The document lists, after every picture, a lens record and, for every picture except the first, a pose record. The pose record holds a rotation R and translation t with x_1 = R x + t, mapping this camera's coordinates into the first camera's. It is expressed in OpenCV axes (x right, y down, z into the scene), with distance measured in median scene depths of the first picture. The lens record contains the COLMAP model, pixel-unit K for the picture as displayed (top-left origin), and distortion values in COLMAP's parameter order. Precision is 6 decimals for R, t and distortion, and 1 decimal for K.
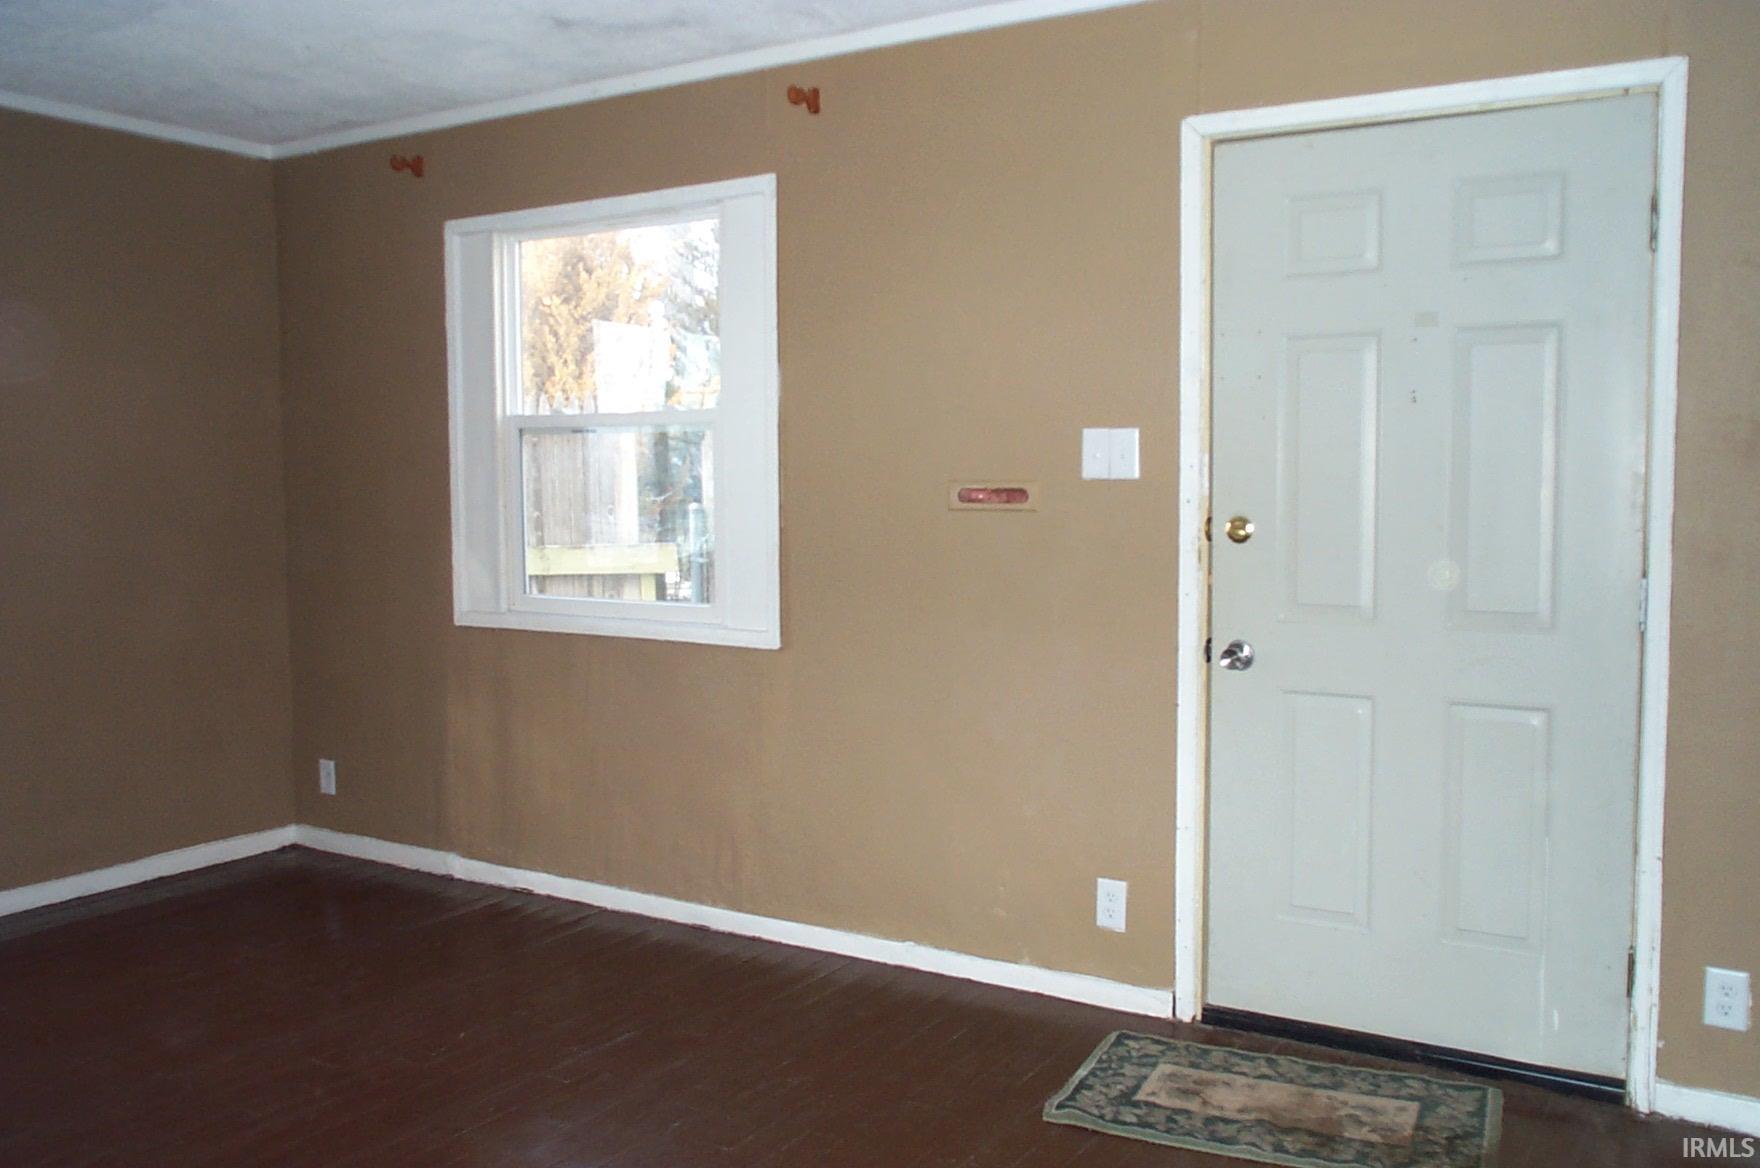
lens RADIAL K [[1555.7, 0, 880.0], [0, 1555.7, 584.0], [0, 0, 1]] dist [-0.017260, 0.005520]
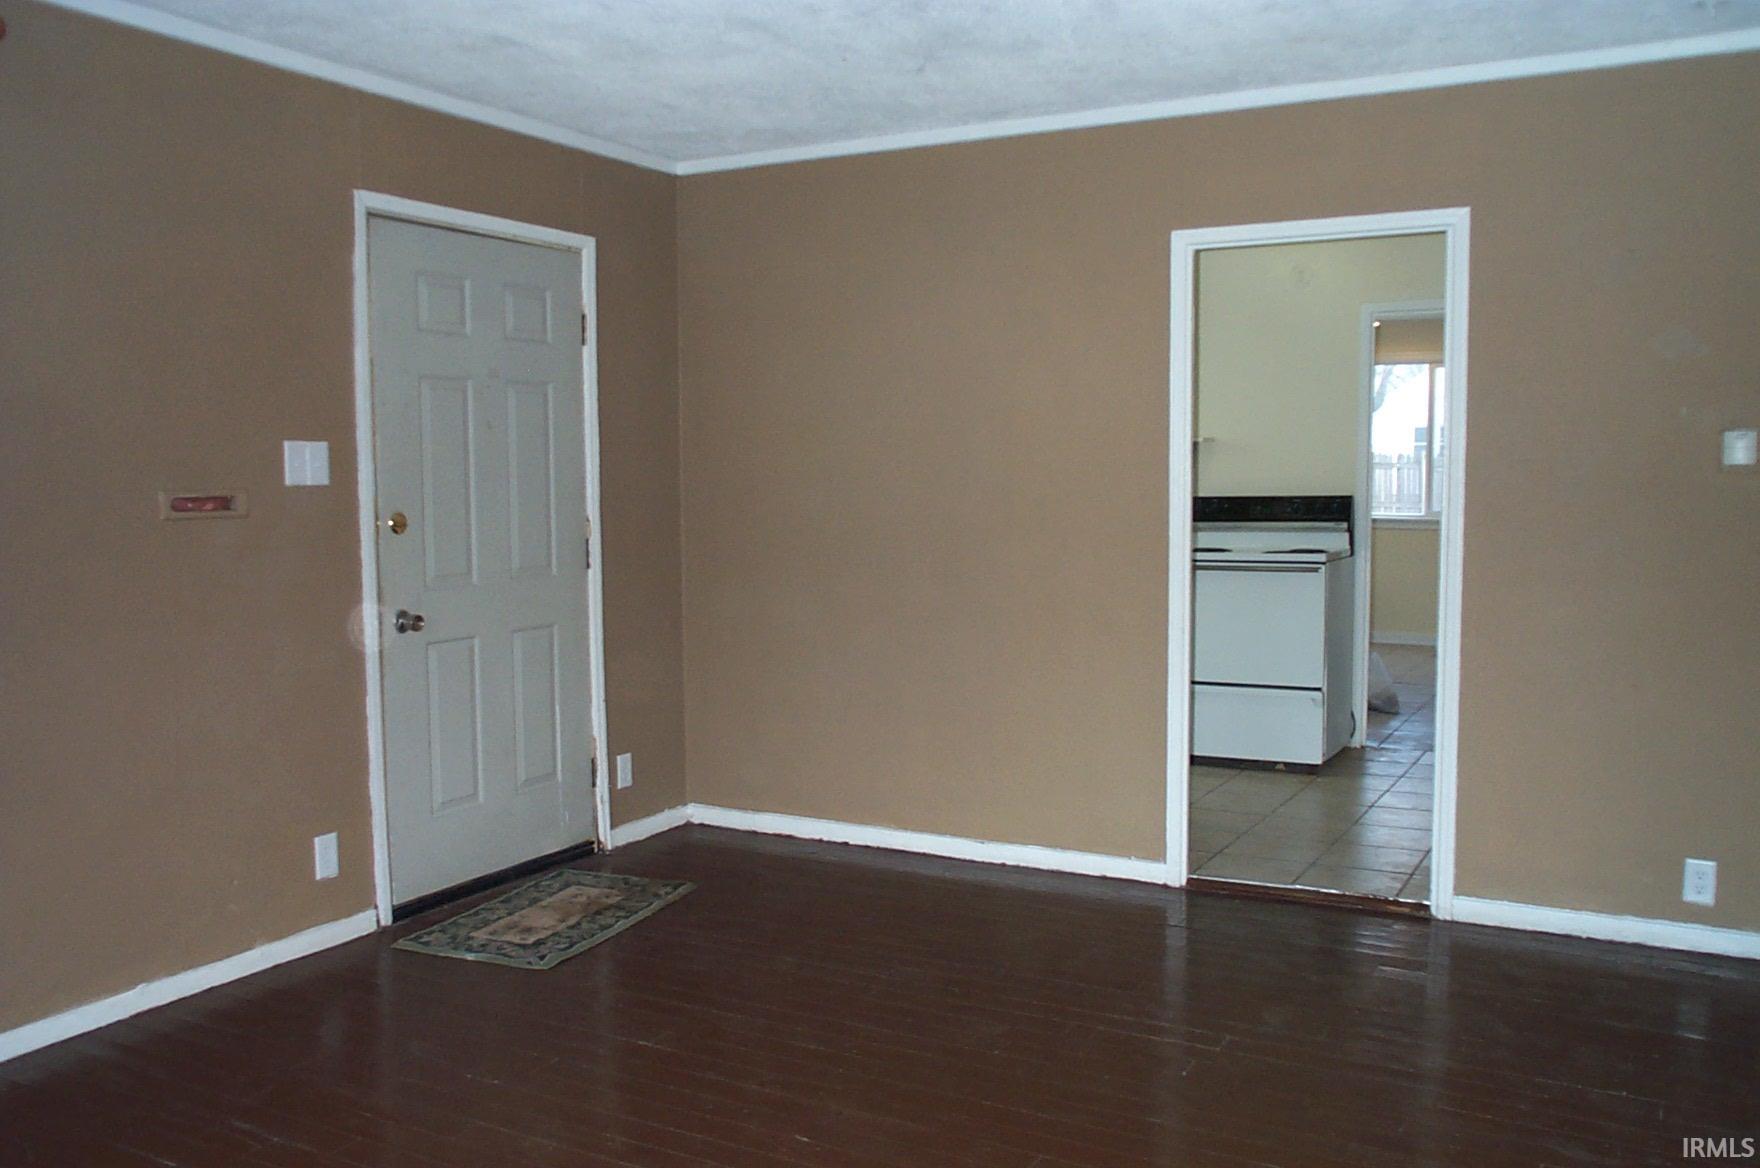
lens RADIAL K [[1517.0, 0, 904.8], [0, 1517.0, 577.8], [0, 0, 1]] dist [-0.029240, 0.008429]
pose [[-0.068369, -0.067981, 0.995341, -1.082368], [0.088671, 0.993313, 0.073933, -0.047013], [-0.993712, 0.093312, -0.061884, 0.696053]]
